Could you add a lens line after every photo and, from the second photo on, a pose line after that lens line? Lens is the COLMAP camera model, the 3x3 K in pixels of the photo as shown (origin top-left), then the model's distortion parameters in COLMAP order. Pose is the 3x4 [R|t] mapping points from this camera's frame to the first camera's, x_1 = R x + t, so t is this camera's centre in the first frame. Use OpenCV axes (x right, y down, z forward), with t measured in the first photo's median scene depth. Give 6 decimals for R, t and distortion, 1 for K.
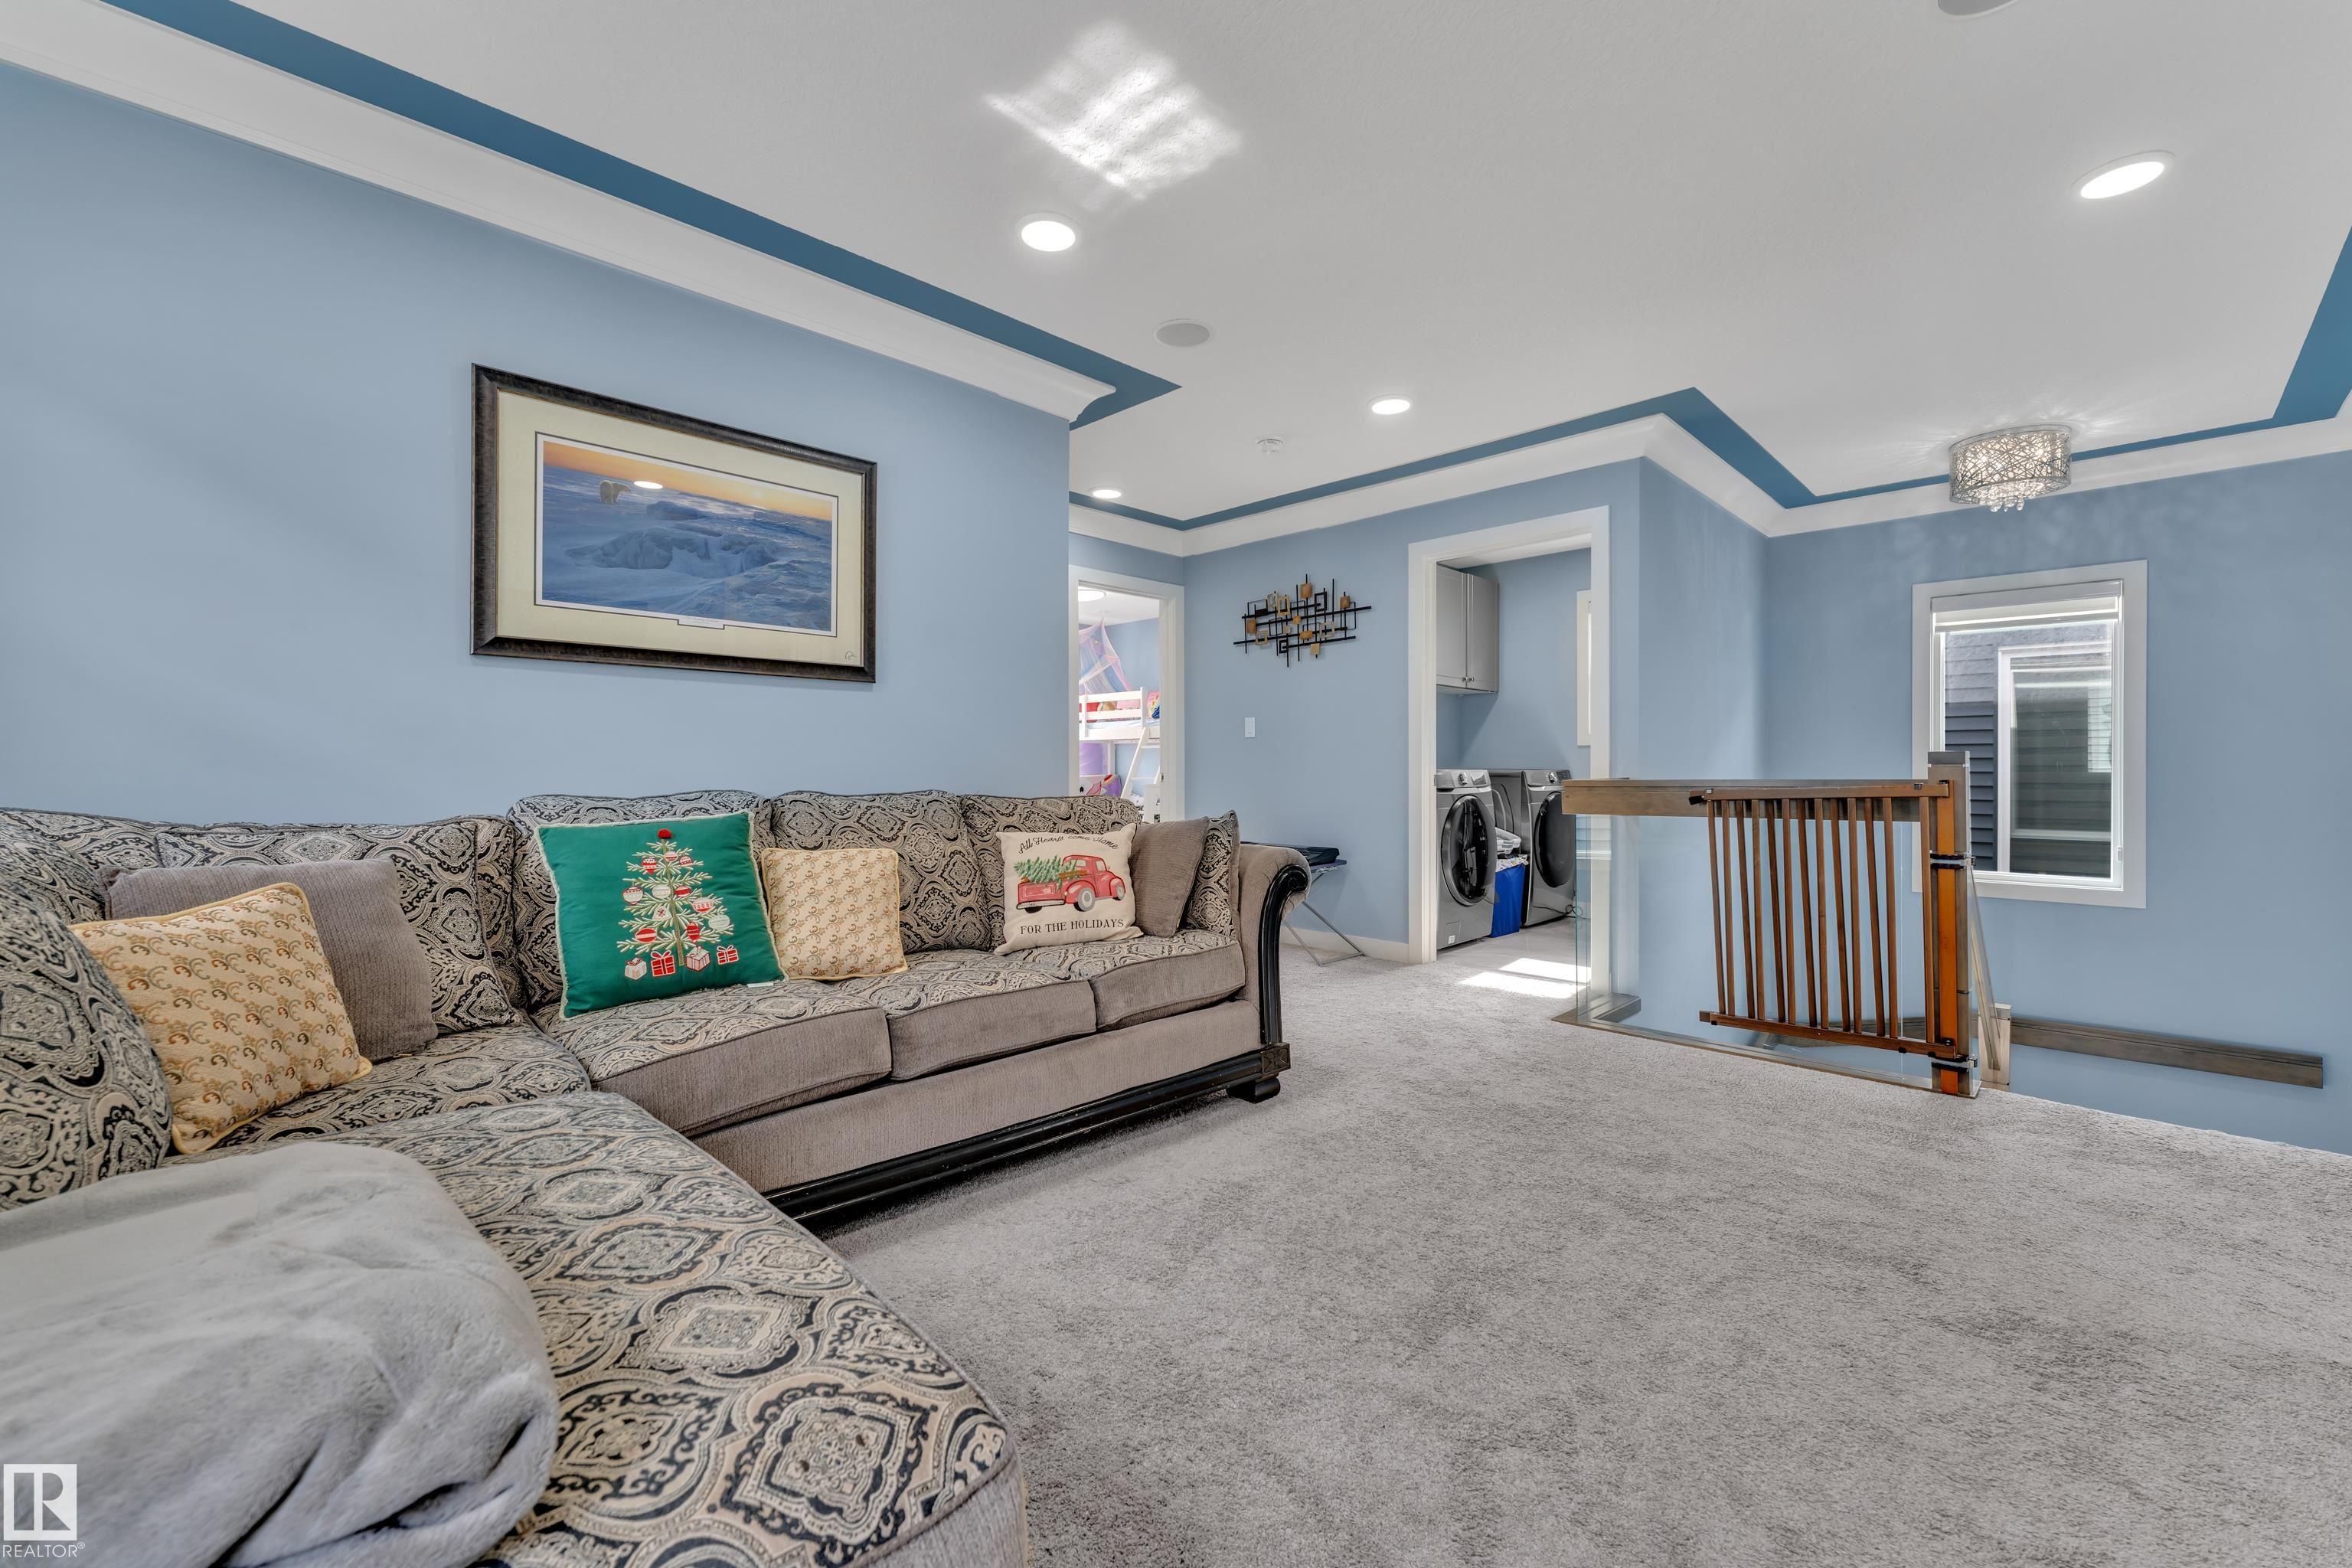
lens RADIAL K [[954.4, 0, 1184.1], [0, 954.4, 759.8], [0, 0, 1]] dist [-0.003113, 0.000138]
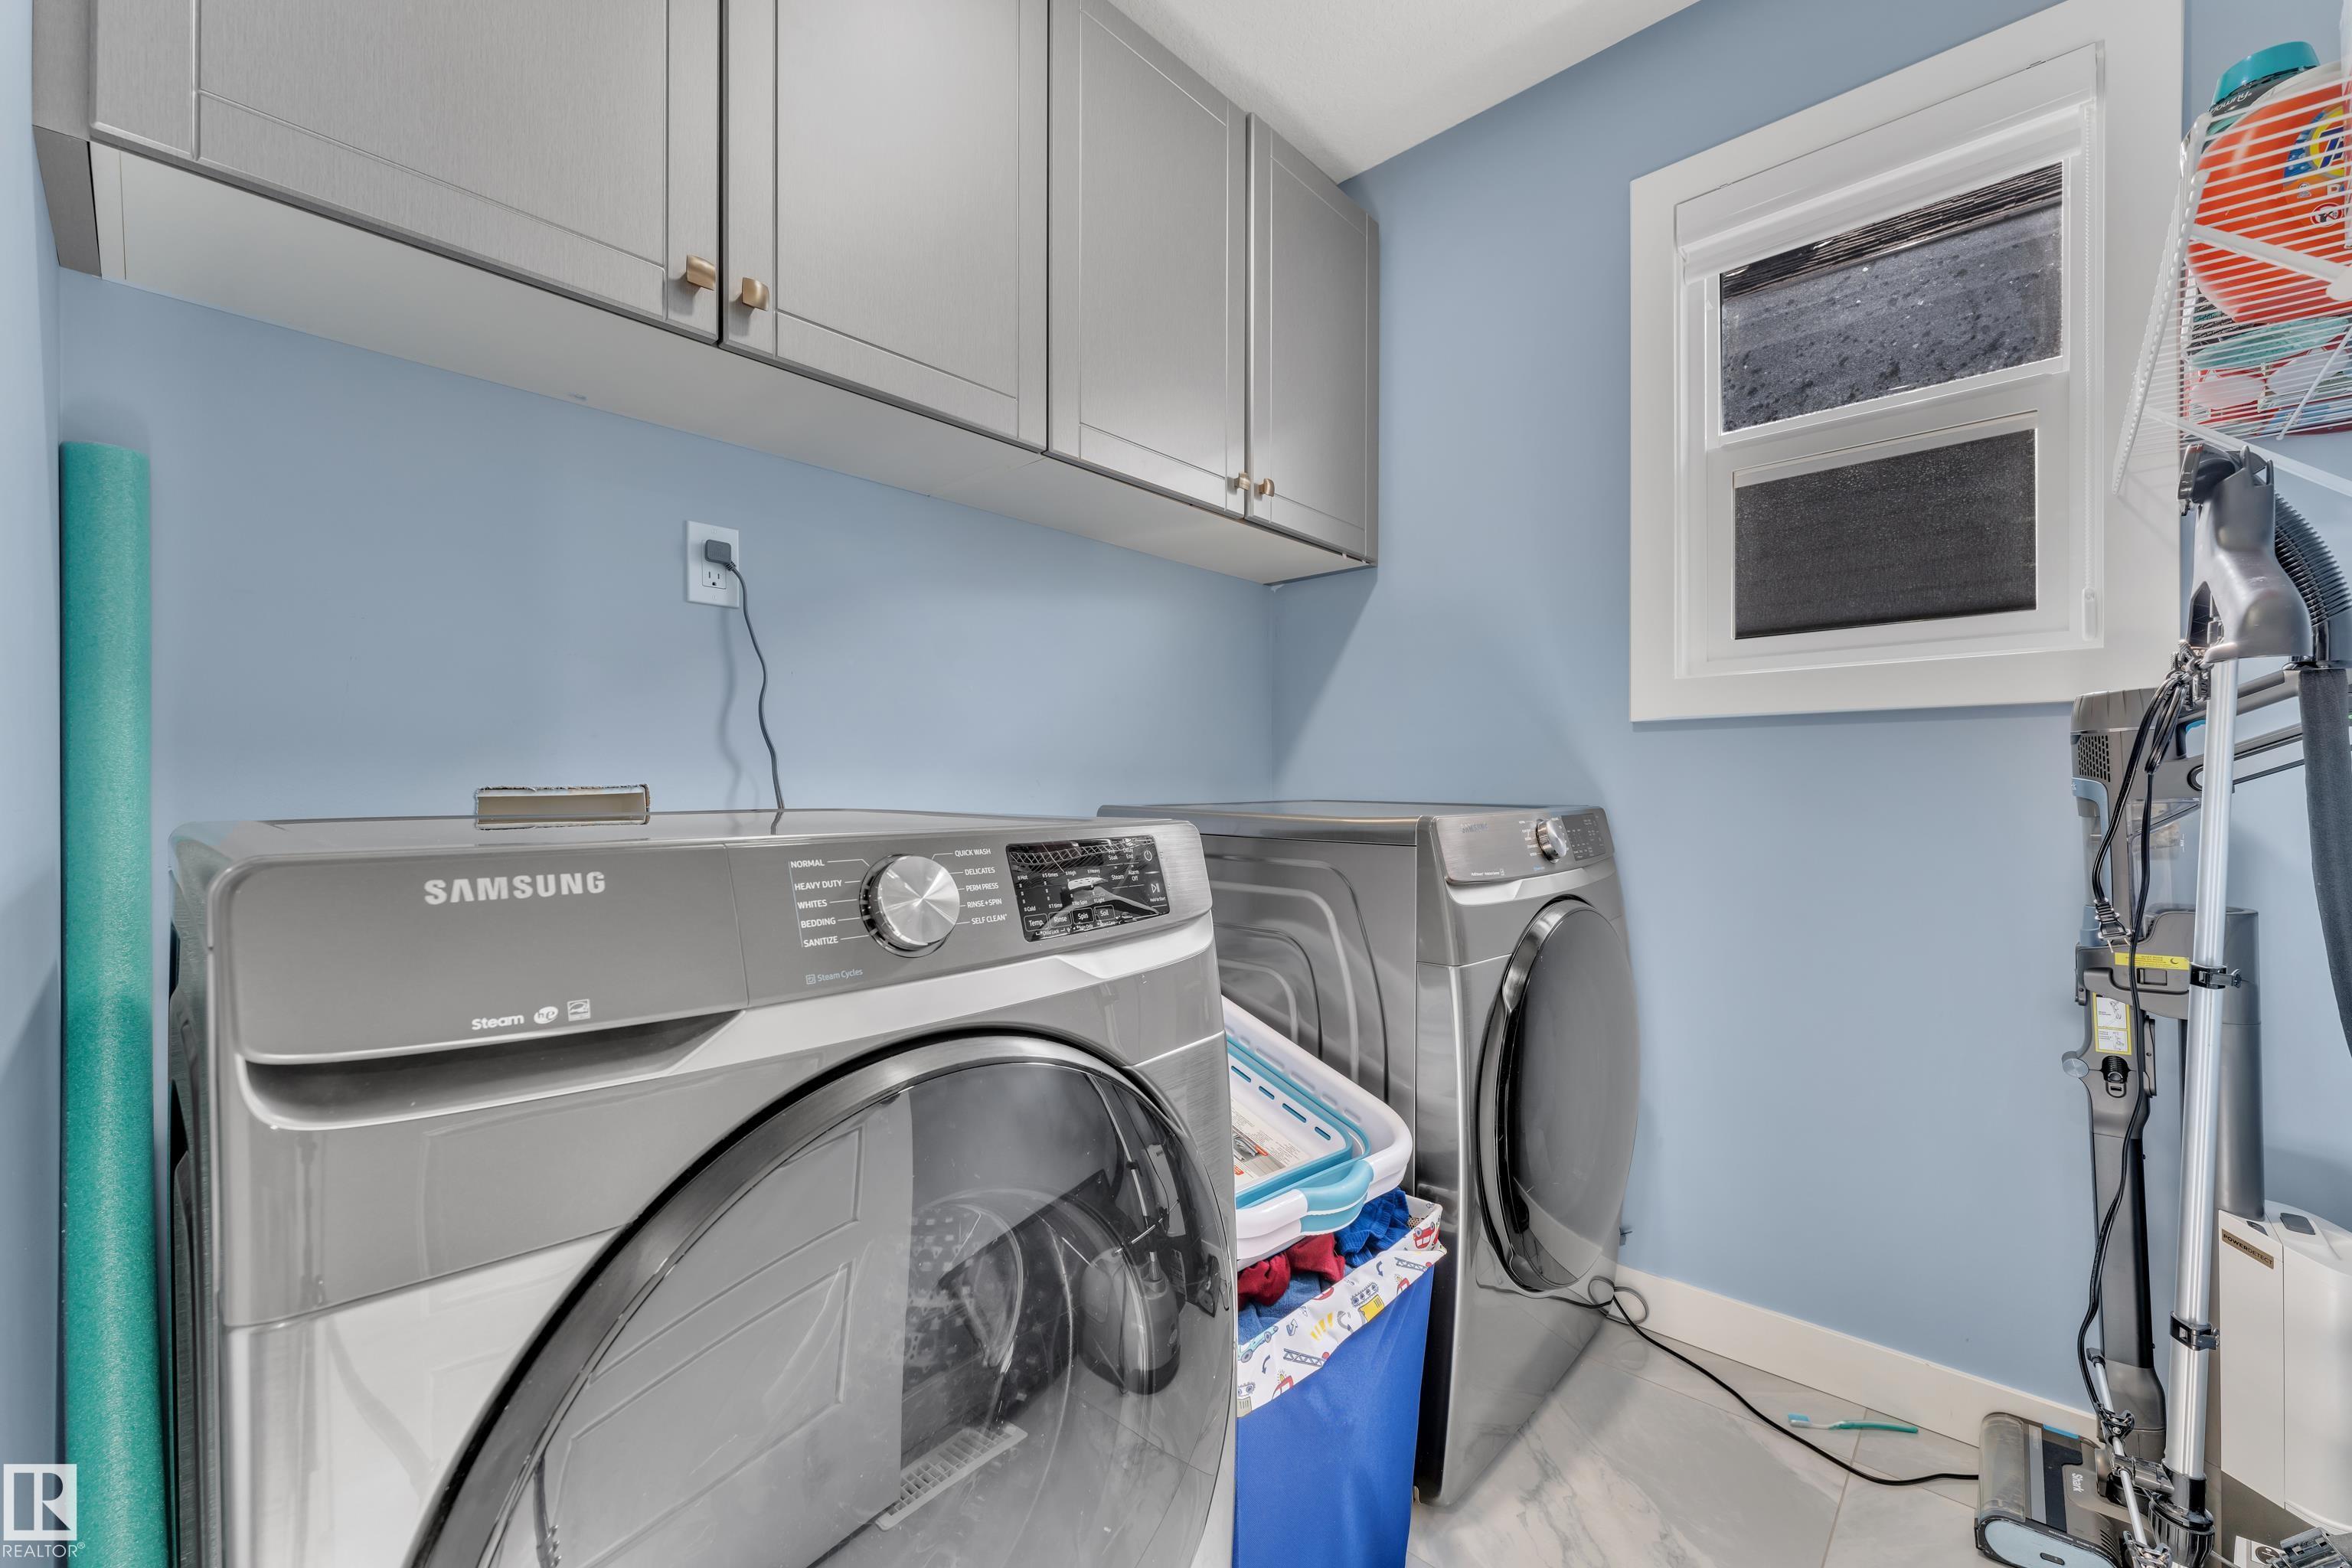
lens RADIAL K [[954.4, 0, 1174.9], [0, 954.4, 792.3], [0, 0, 1]] dist [-0.003113, 0.000138]
pose [[0.999347, 0.002439, 0.036051, 0.281232], [-0.002888, 0.999919, 0.012382, 0.003737], [-0.036018, -0.012478, 0.999273, 0.761336]]
